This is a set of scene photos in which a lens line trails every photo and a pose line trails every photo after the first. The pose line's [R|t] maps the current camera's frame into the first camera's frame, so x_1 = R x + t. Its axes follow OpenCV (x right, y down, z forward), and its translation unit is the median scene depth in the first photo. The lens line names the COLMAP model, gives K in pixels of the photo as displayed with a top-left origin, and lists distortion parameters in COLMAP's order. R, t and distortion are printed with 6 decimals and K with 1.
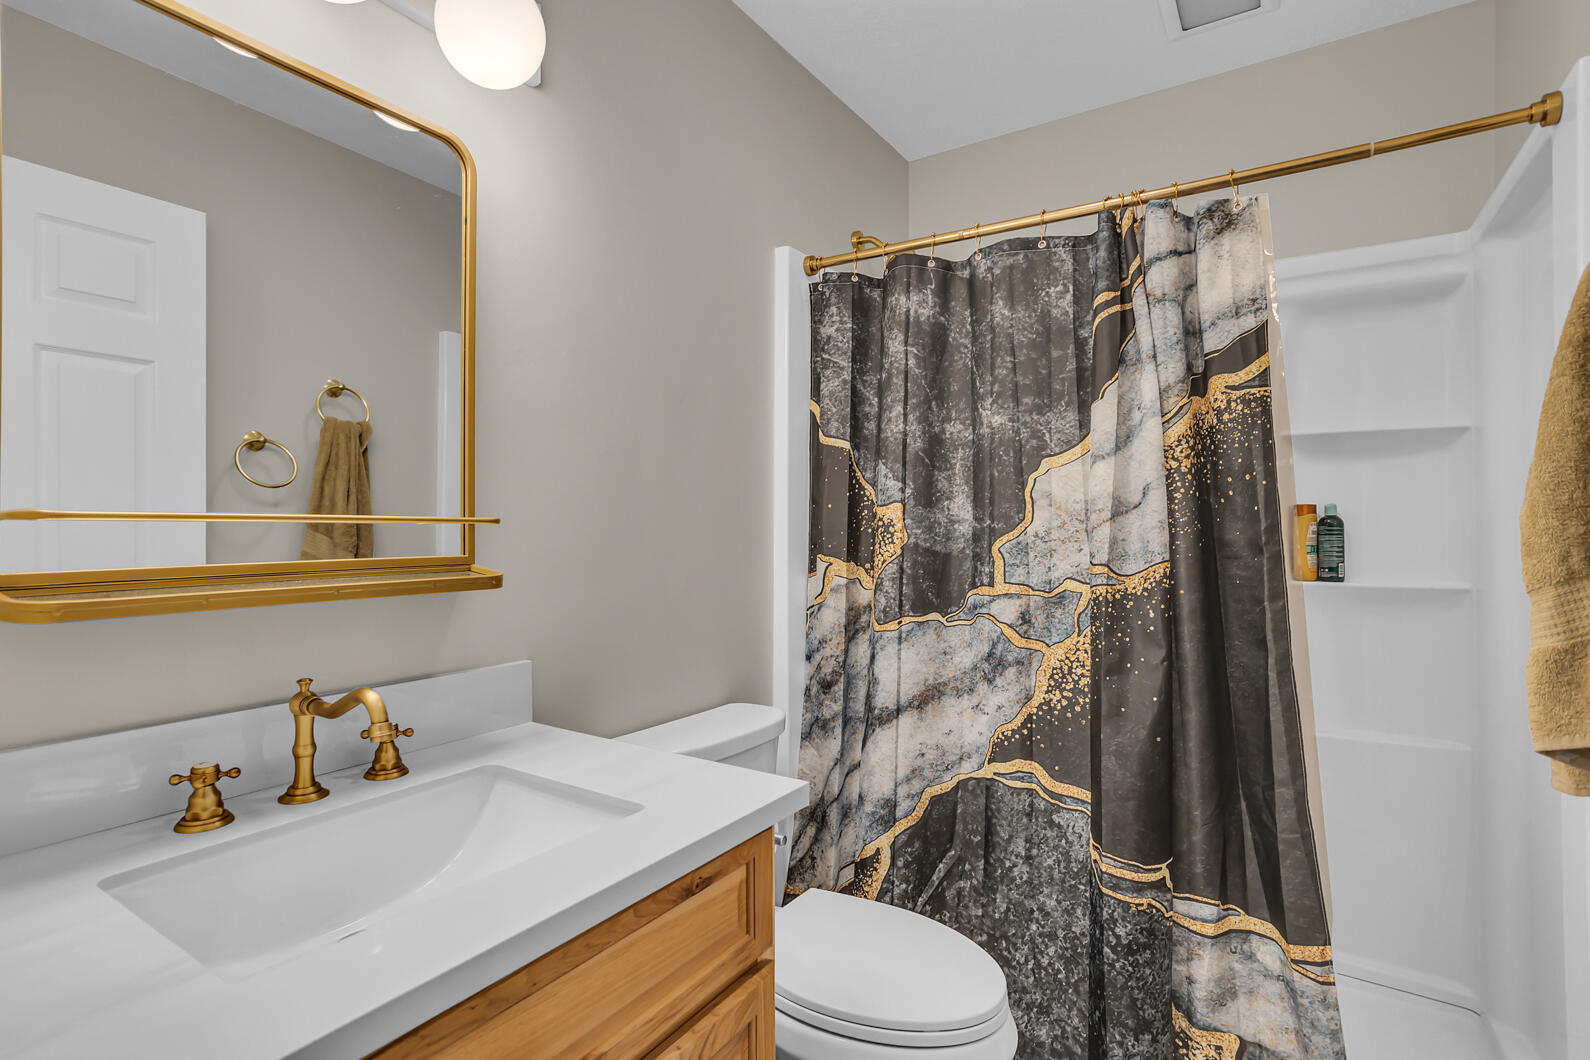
lens RADIAL K [[766.4, 0, 800.6], [0, 766.4, 529.7], [0, 0, 1]] dist [-0.039017, 0.023481]
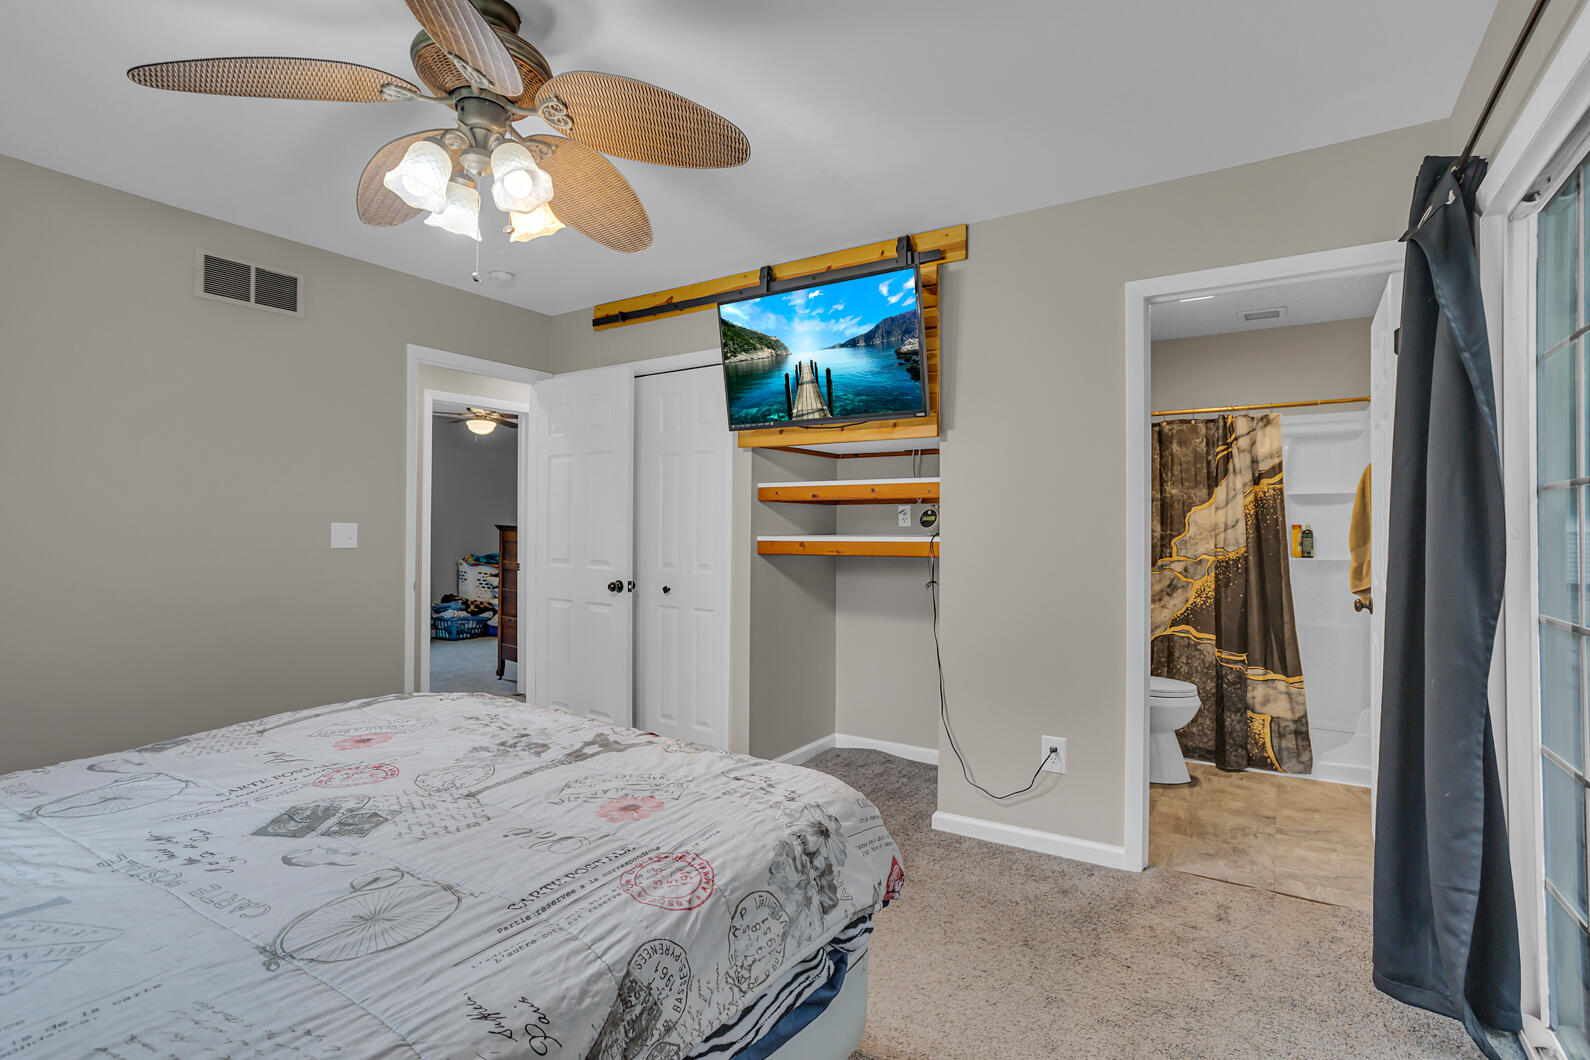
lens RADIAL K [[743.6, 0, 818.6], [0, 743.6, 523.1], [0, 0, 1]] dist [-0.035002, 0.022445]
pose [[0.999949, 0.009833, 0.002266, -1.010151], [-0.009824, 0.999944, -0.003892, -0.019106], [-0.002304, 0.003870, 0.999990, -1.572515]]
